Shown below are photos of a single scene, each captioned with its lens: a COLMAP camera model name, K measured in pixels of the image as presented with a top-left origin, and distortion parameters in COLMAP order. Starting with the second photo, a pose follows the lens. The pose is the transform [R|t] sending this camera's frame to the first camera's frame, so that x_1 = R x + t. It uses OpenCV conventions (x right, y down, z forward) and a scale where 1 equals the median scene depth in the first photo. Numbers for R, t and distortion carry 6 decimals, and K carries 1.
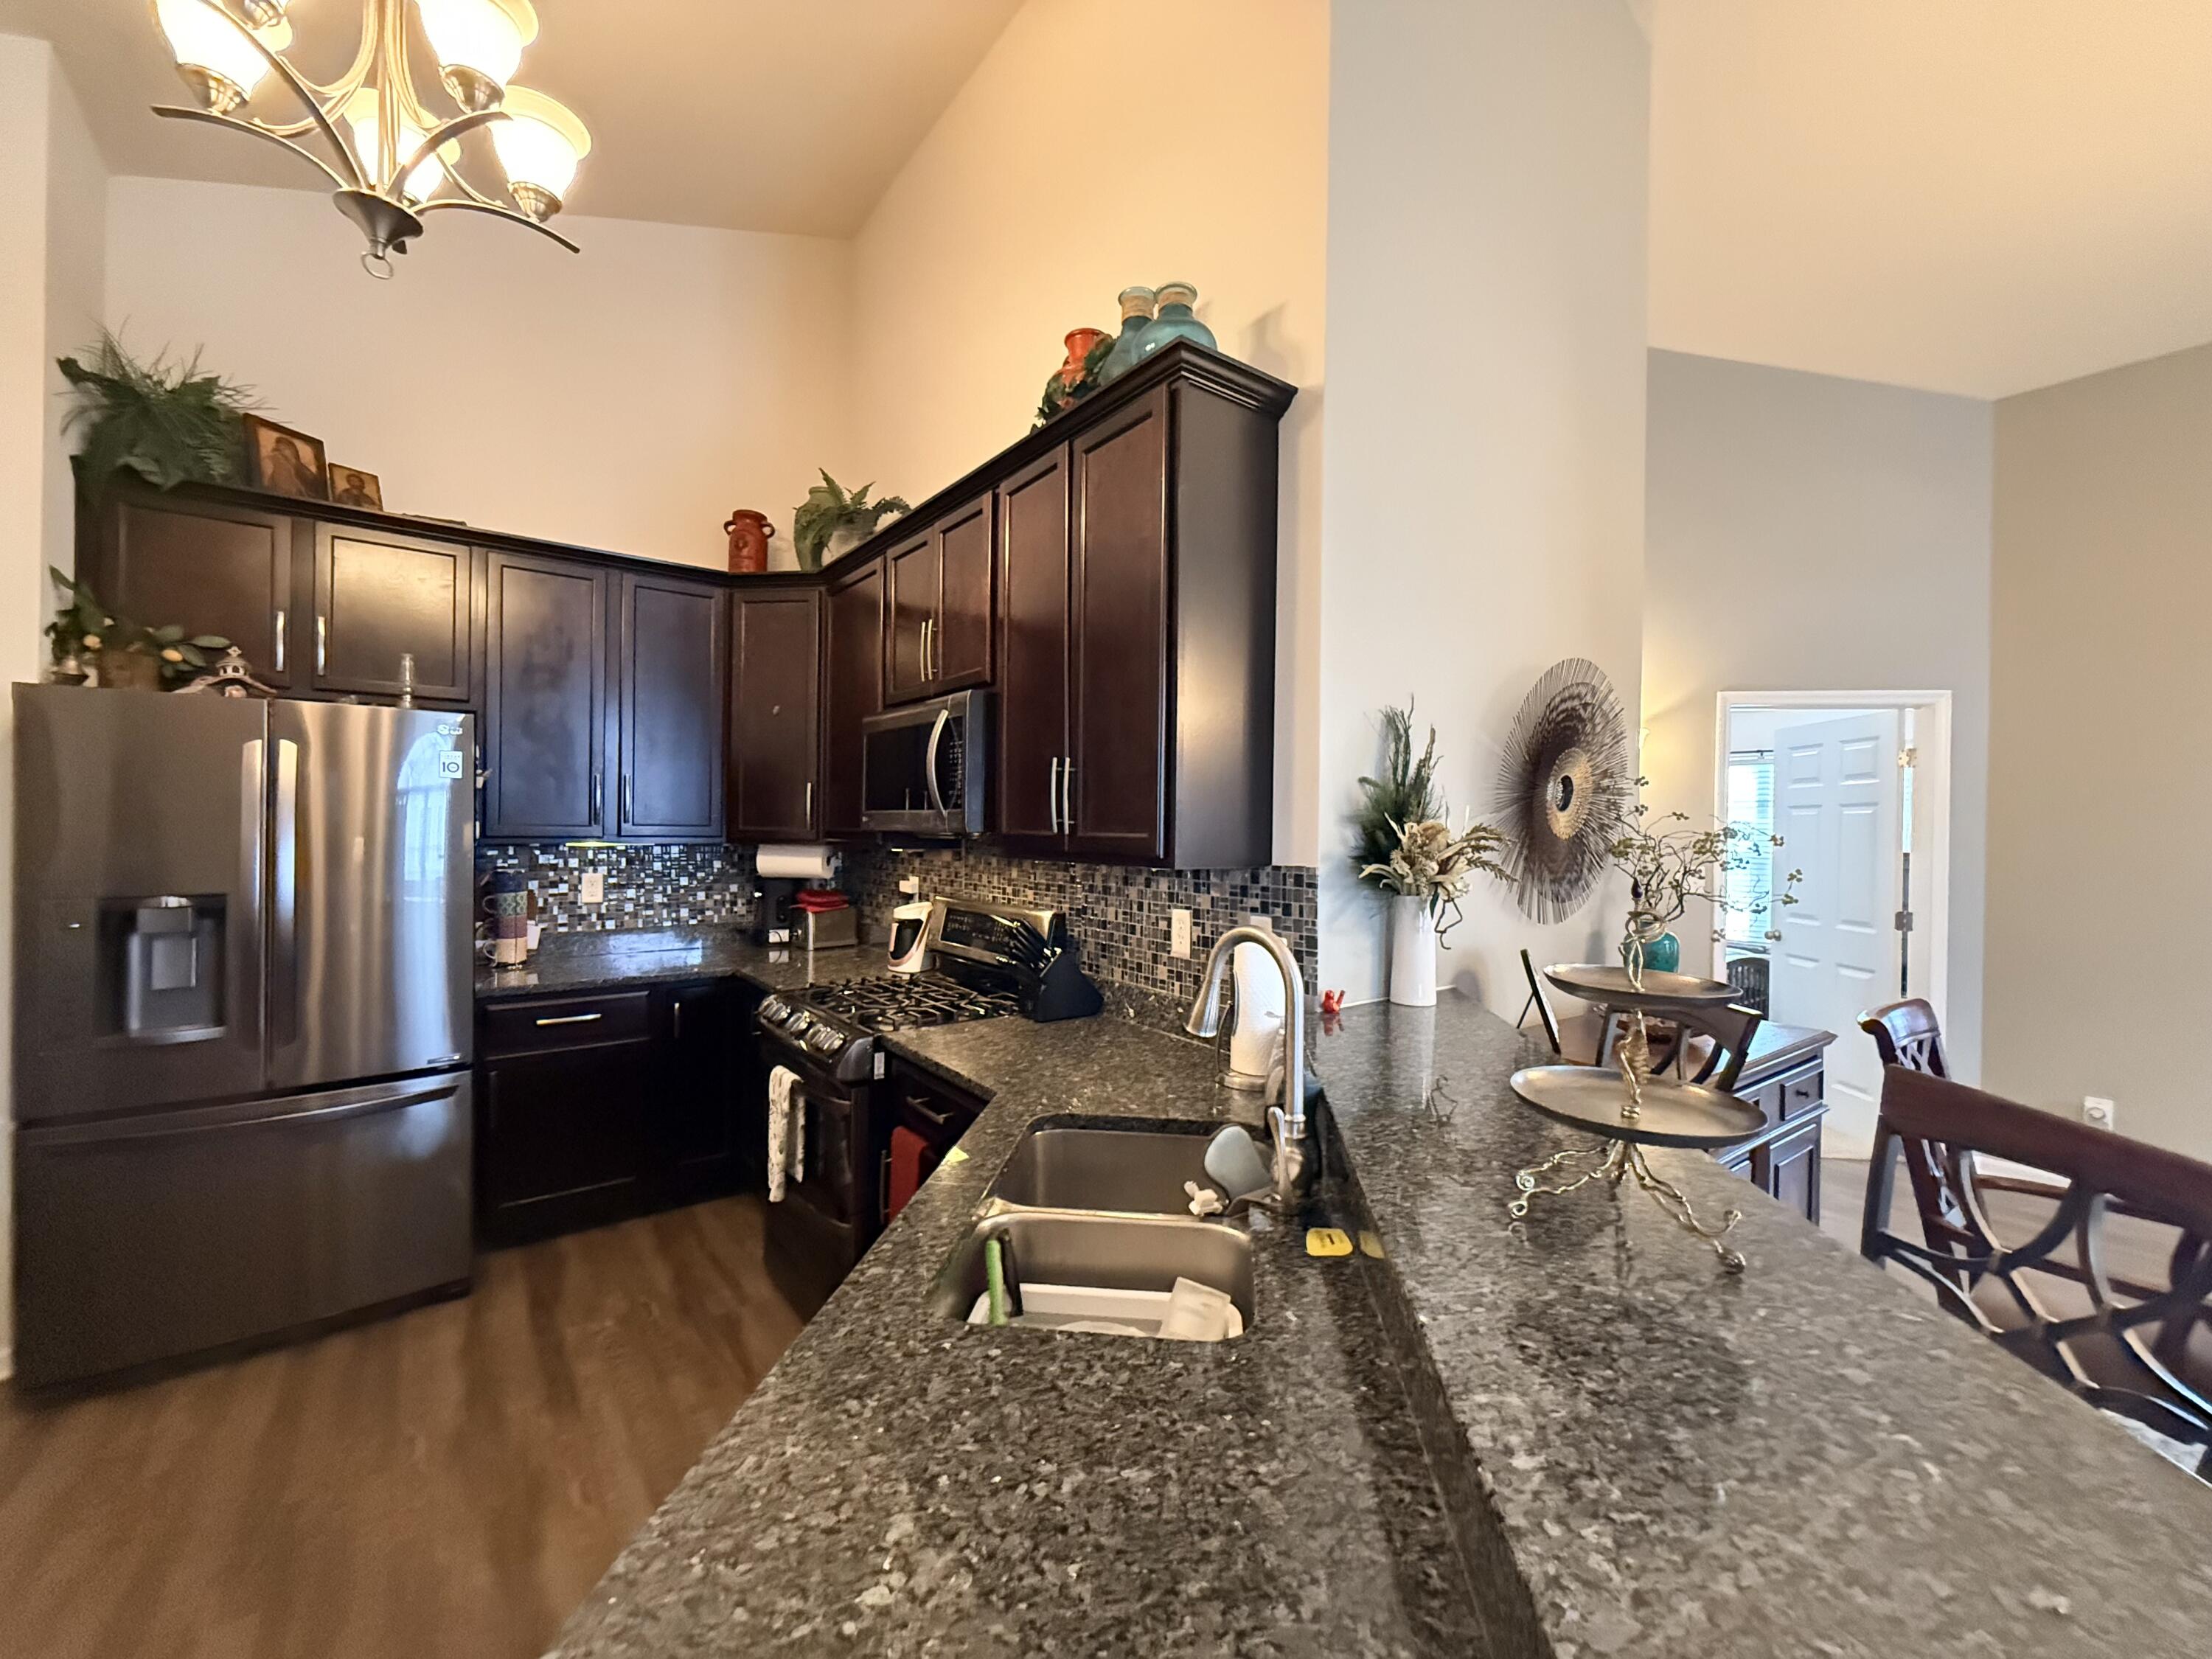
lens RADIAL K [[880.1, 0, 1113.4], [0, 880.1, 834.3], [0, 0, 1]] dist [-0.001149, -0.000195]
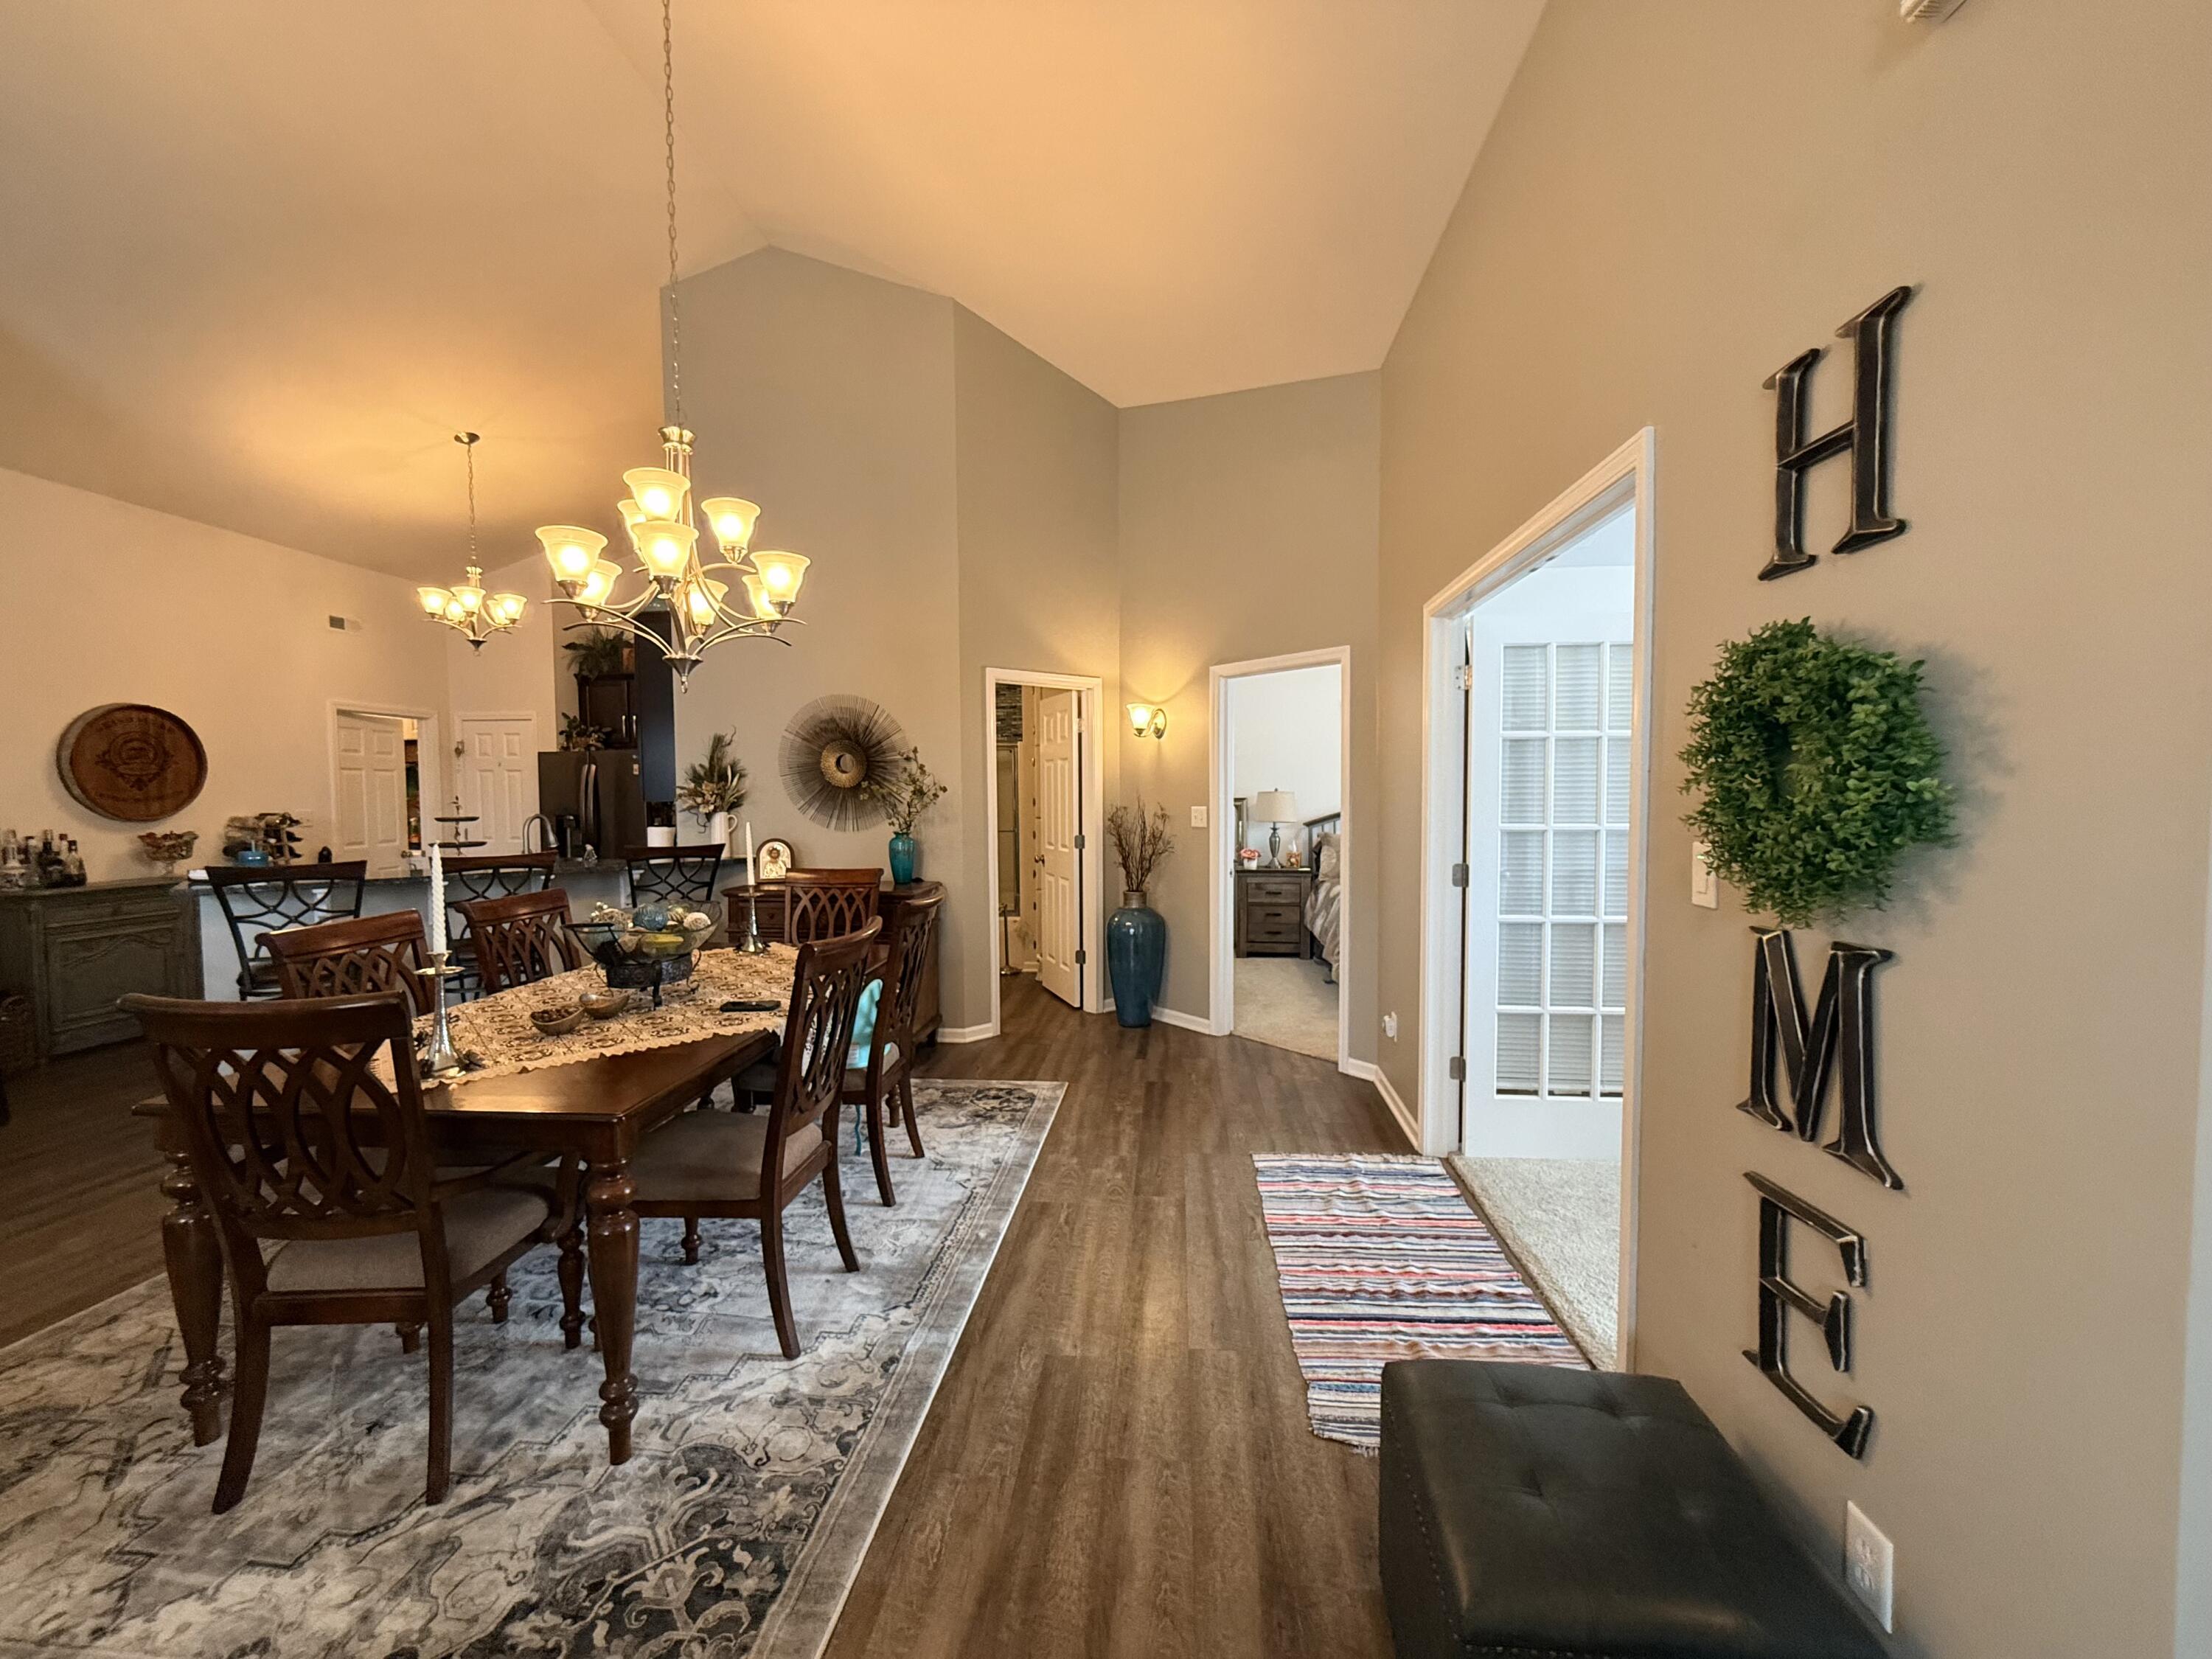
lens RADIAL K [[880.1, 0, 1111.9], [0, 880.1, 833.1], [0, 0, 1]] dist [-0.001149, -0.000195]
pose [[0.744062, 0.011717, -0.668008, 1.981471], [0.014302, 0.999338, 0.033459, 0.043463], [0.667958, -0.034449, 0.743401, -0.047364]]
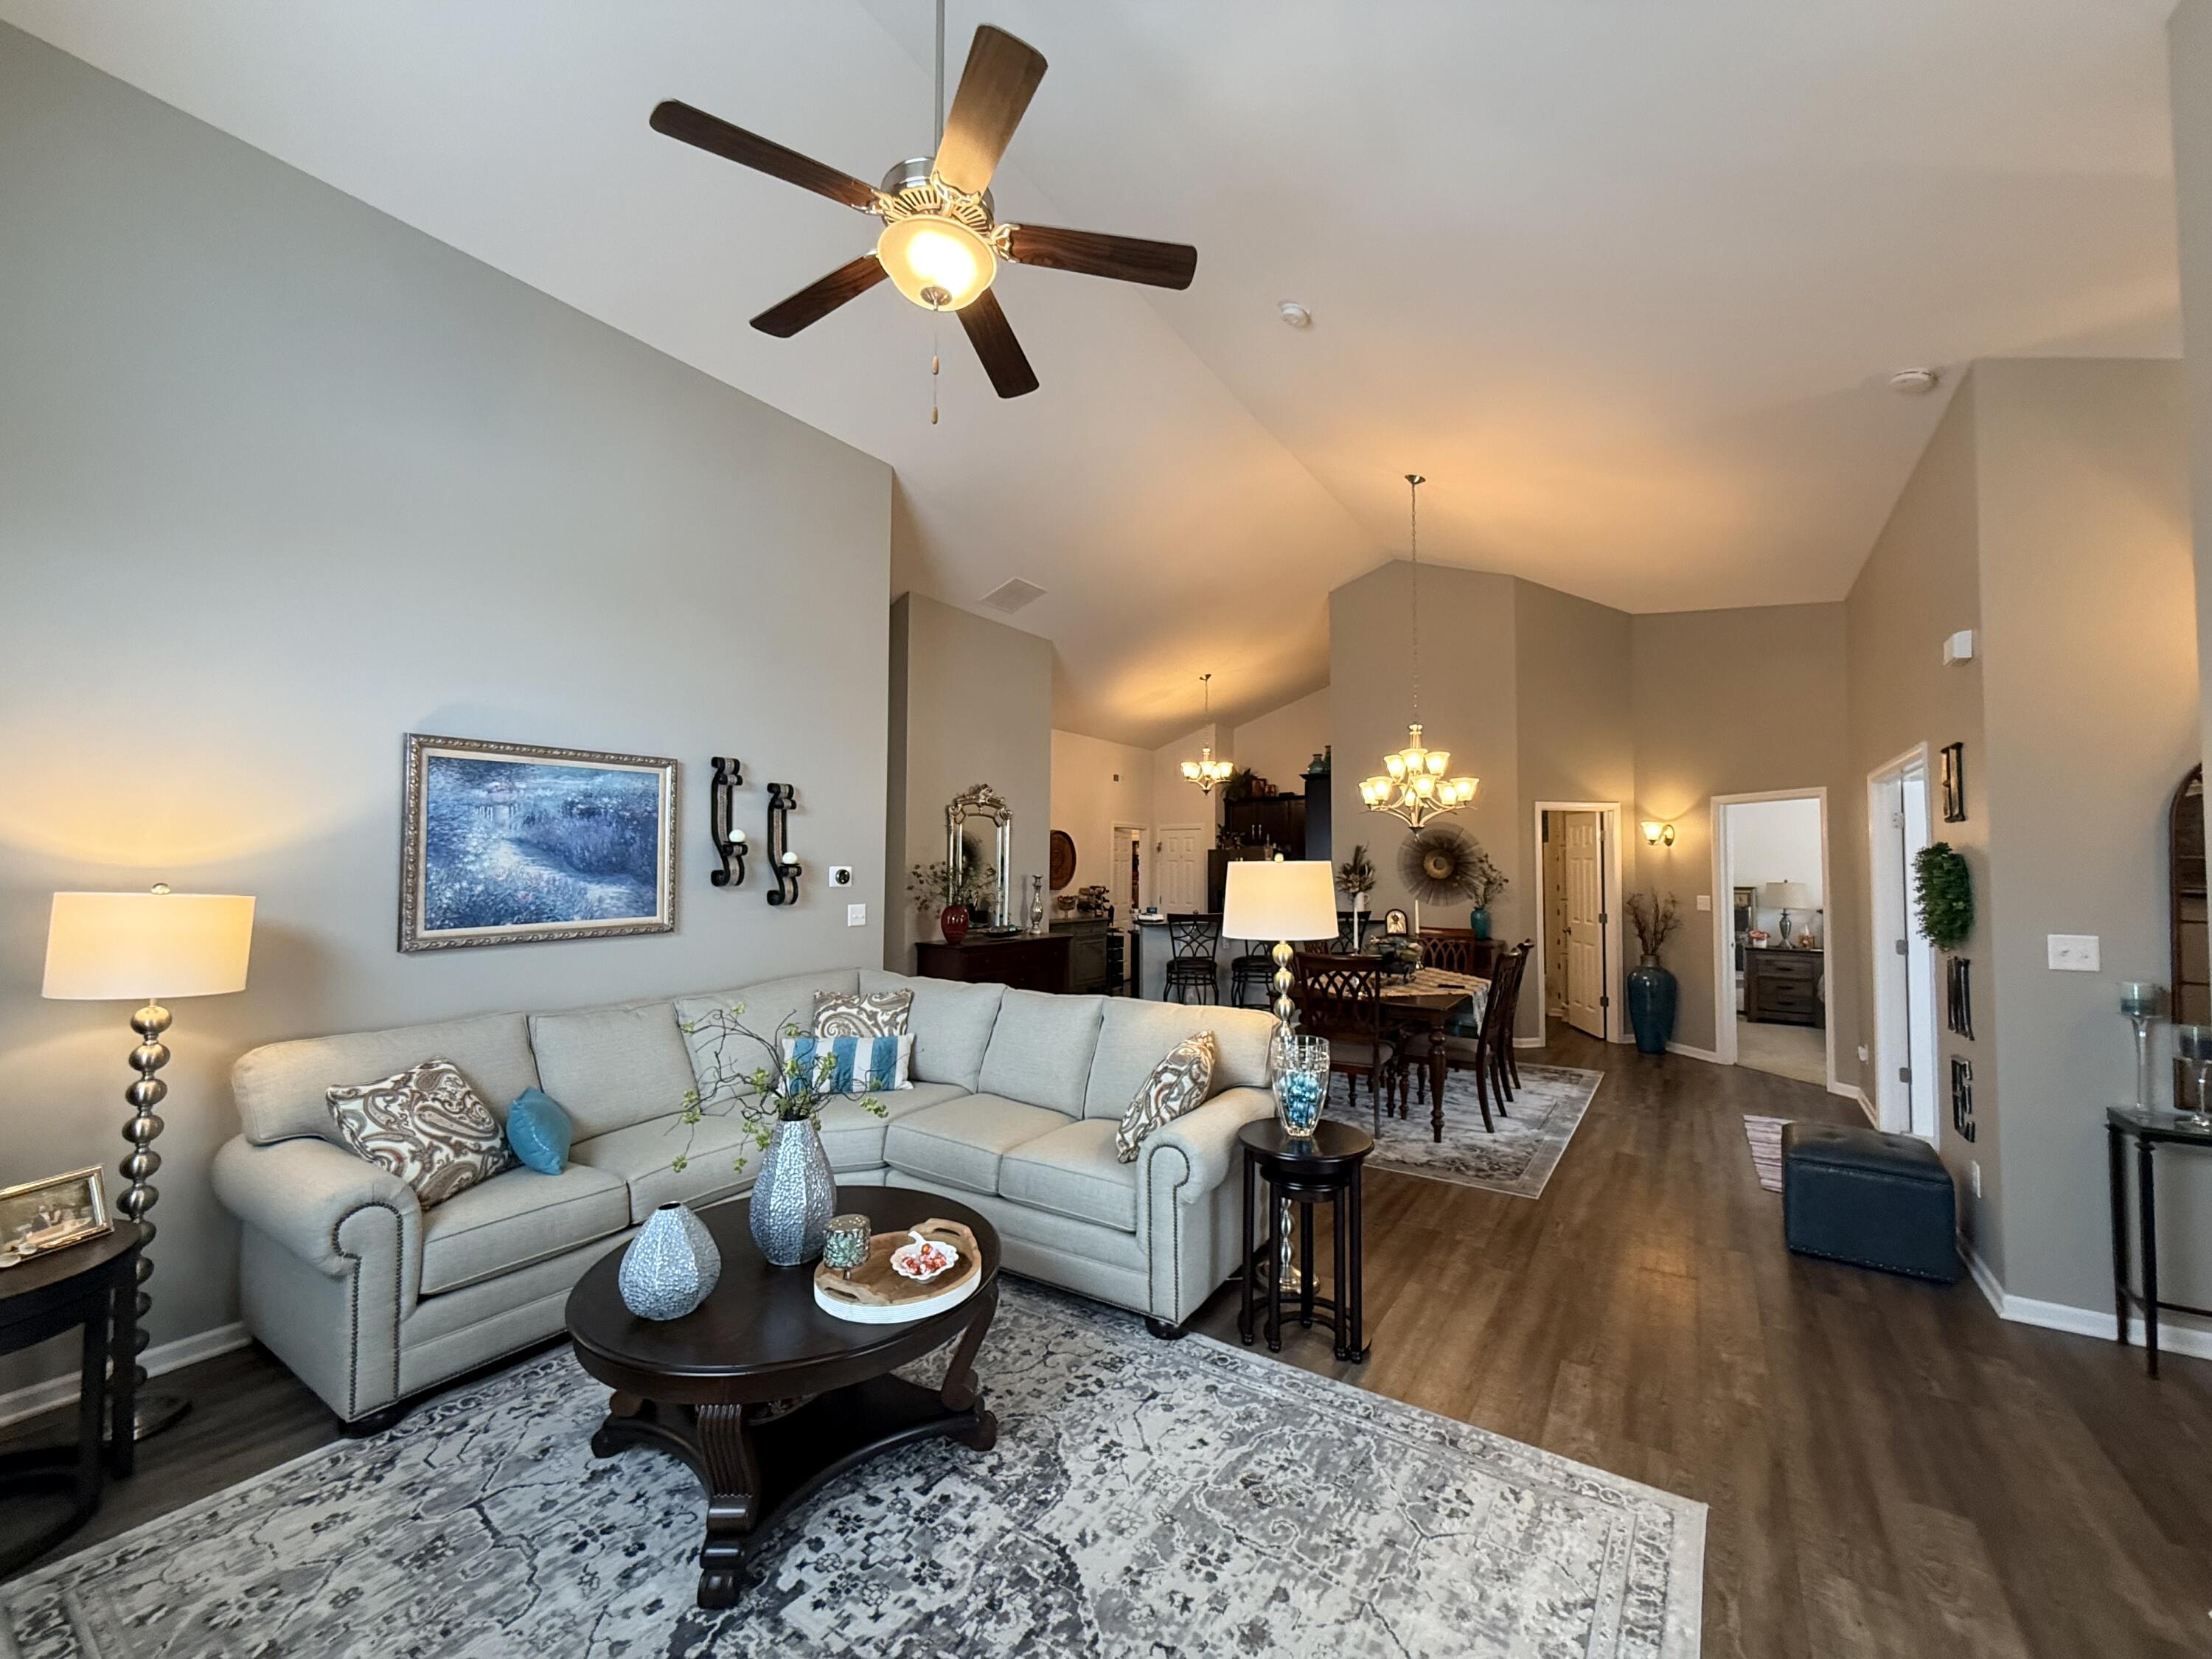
lens RADIAL K [[880.1, 0, 1110.3], [0, 880.1, 834.0], [0, 0, 1]] dist [-0.001149, -0.000195]
pose [[0.326737, -0.048577, -0.943866, 2.723685], [-0.002424, 0.998632, -0.052235, 0.011486], [0.945112, 0.019355, 0.326172, -0.995808]]
